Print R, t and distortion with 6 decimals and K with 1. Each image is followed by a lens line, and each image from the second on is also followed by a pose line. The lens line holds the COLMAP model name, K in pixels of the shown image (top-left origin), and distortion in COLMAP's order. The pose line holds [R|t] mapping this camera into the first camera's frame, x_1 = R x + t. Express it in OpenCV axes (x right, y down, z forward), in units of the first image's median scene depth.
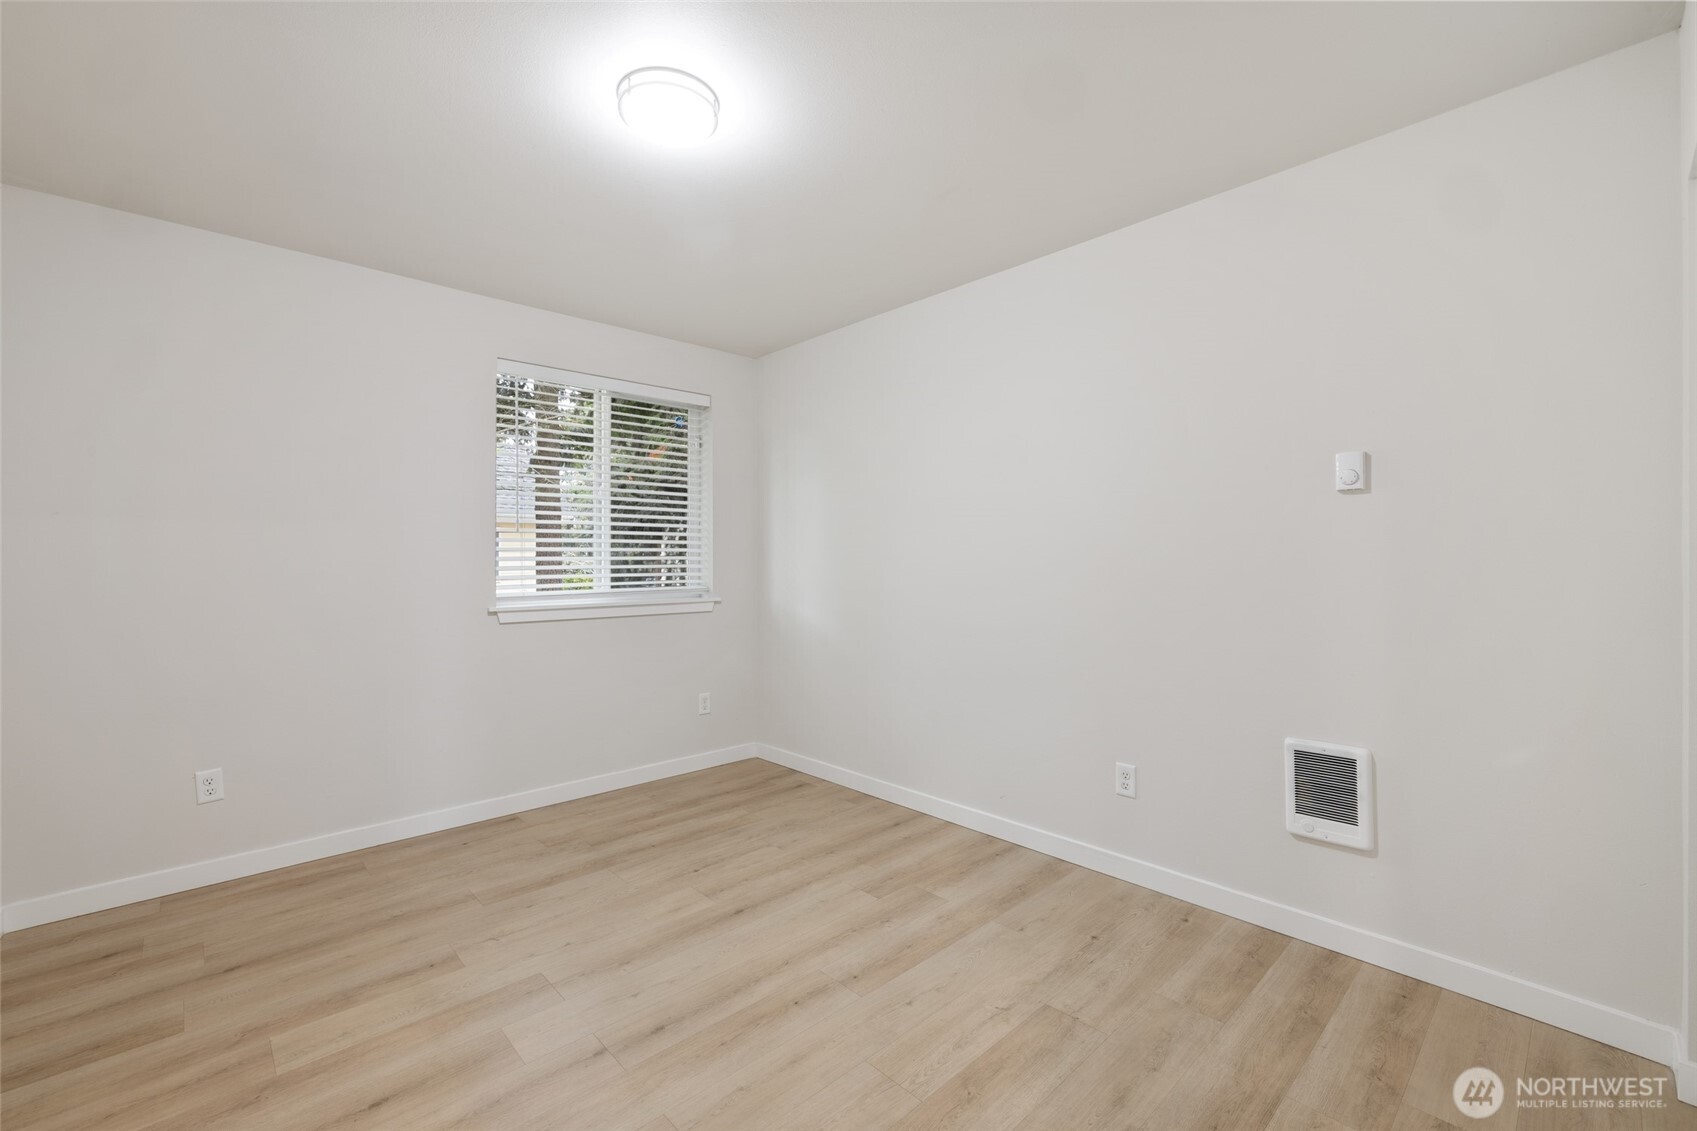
lens RADIAL K [[705.7, 0, 842.8], [0, 705.7, 554.5], [0, 0, 1]] dist [0.000263, -0.000171]
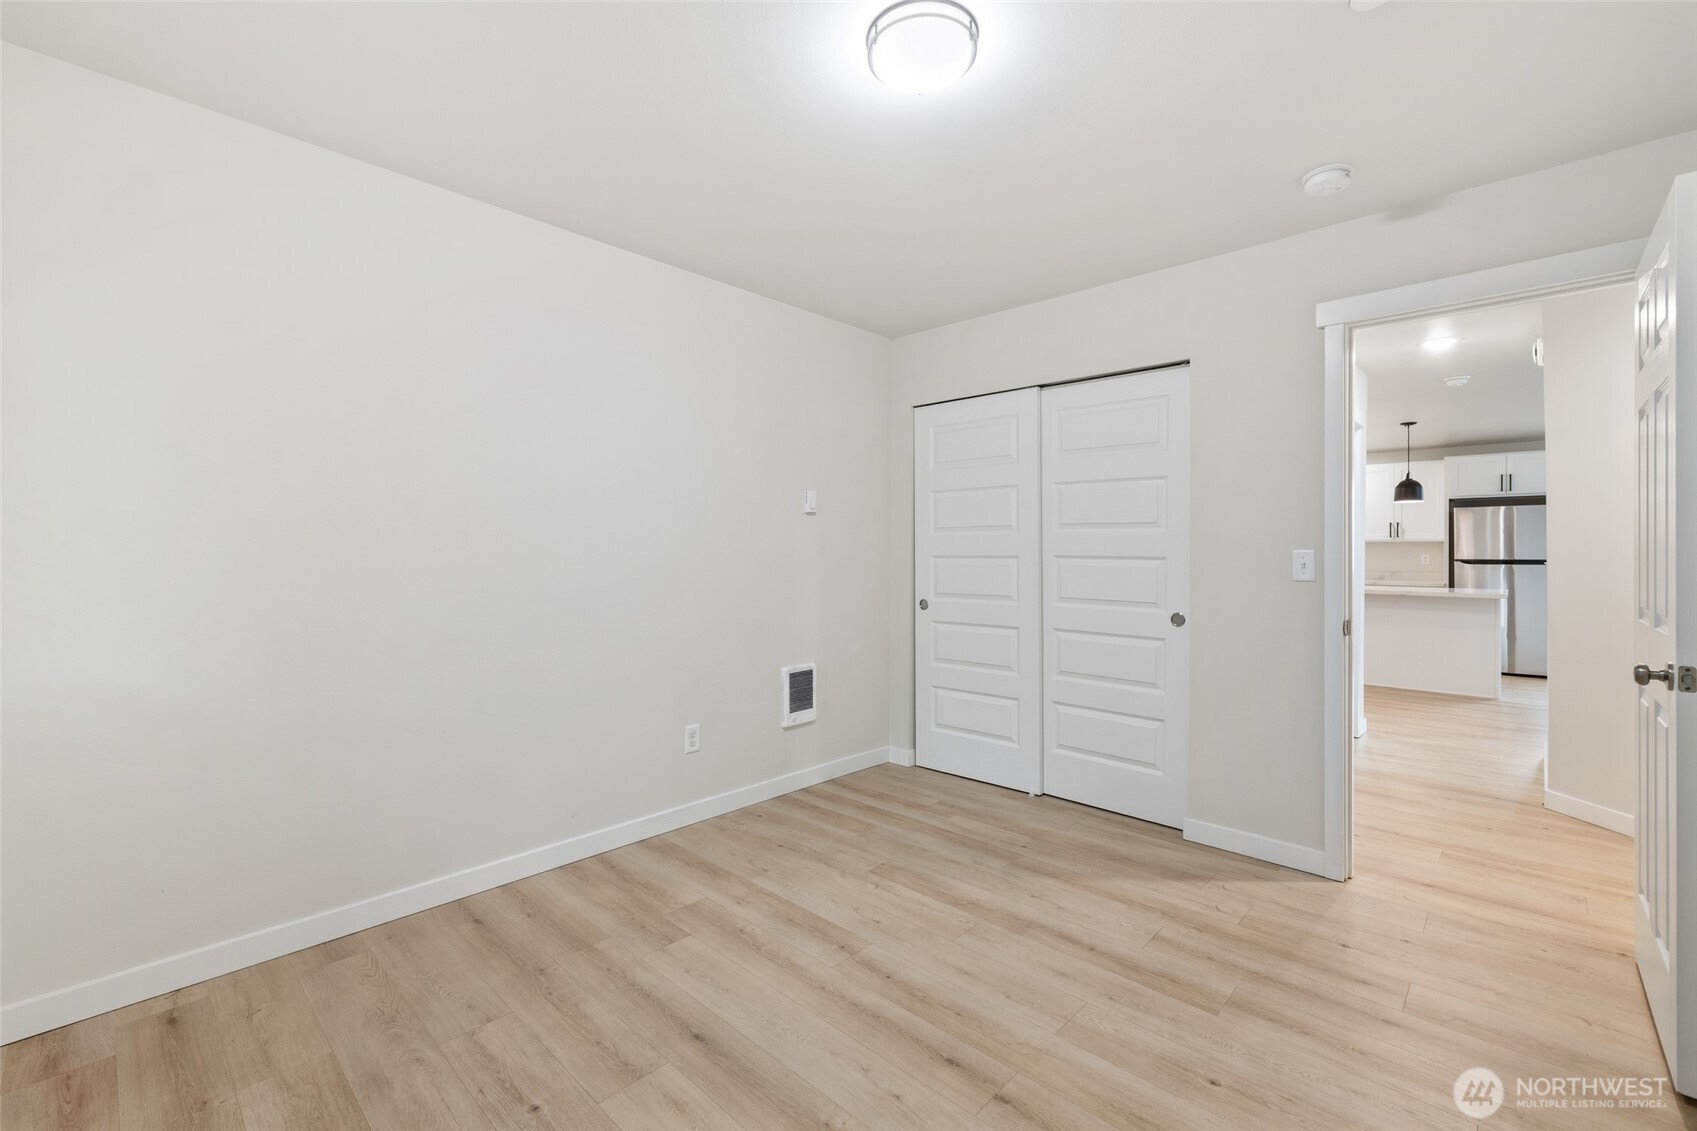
lens RADIAL K [[705.7, 0, 842.8], [0, 705.7, 554.5], [0, 0, 1]] dist [0.000263, -0.000171]
pose [[-0.042285, -0.000615, 0.999105, -0.948358], [-0.009925, 0.999951, 0.000196, 0.009019], [-0.999056, -0.009908, -0.042289, 0.958143]]
